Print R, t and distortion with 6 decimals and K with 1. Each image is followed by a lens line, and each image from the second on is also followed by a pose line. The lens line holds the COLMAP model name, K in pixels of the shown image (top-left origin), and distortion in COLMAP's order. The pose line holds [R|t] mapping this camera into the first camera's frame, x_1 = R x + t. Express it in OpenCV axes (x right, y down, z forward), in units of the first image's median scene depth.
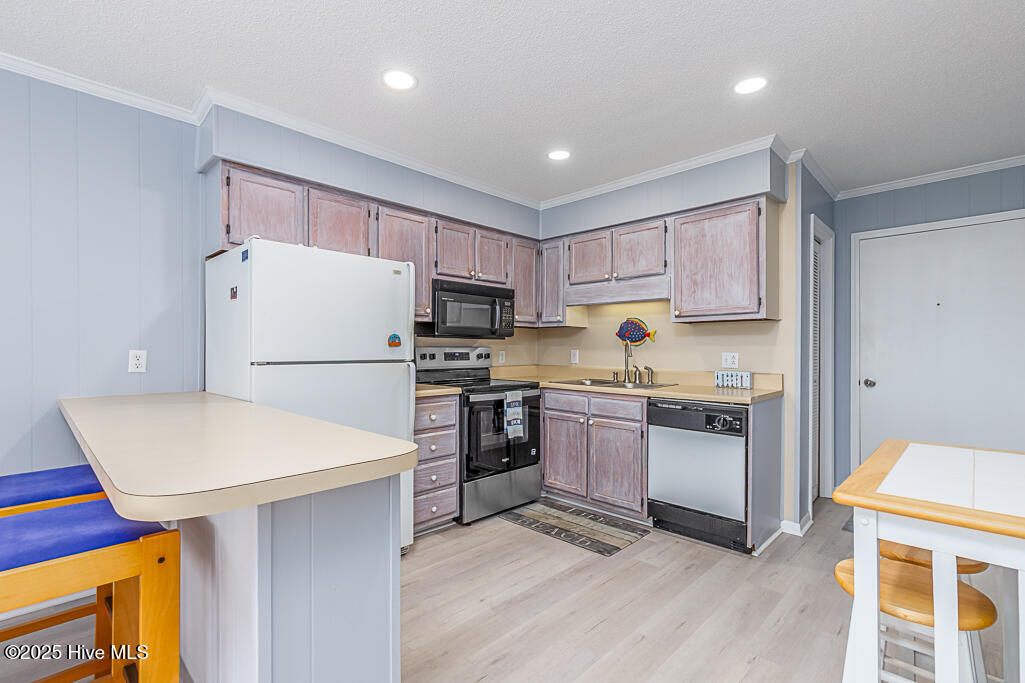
lens RADIAL K [[467.7, 0, 511.6], [0, 467.7, 349.3], [0, 0, 1]] dist [0.000276, -0.000038]
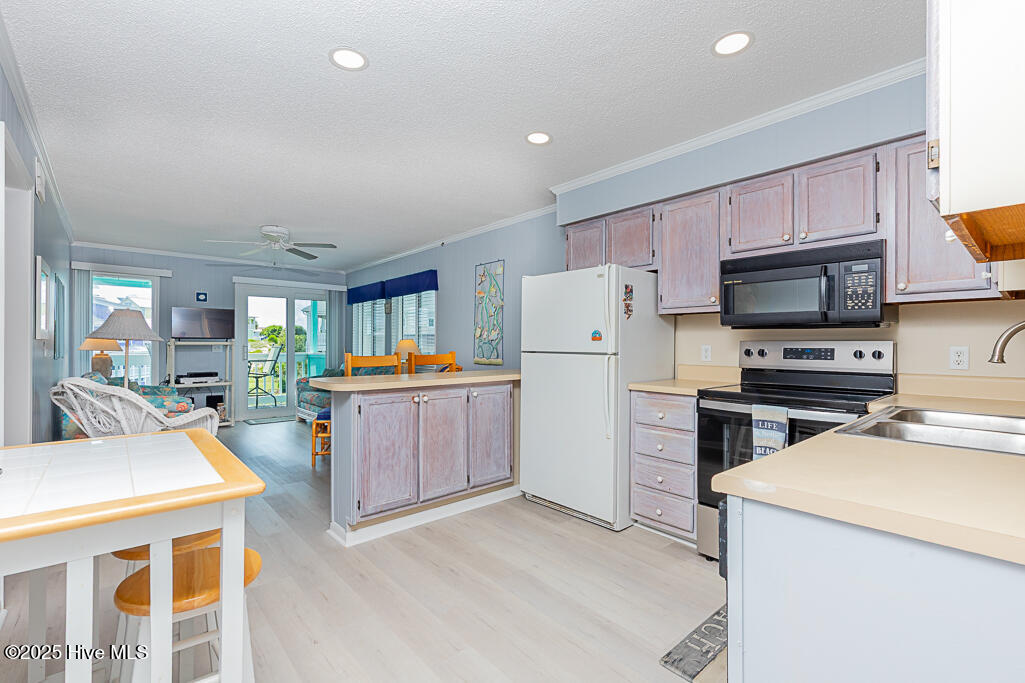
lens RADIAL K [[458.7, 0, 512.5], [0, 458.7, 341.5], [0, 0, 1]] dist [-0.000162, -0.000491]
pose [[-0.075754, -0.006021, -0.997108, 0.687300], [-0.002752, 0.999979, -0.005829, 0.002019], [0.997123, 0.002303, -0.075769, 0.676949]]
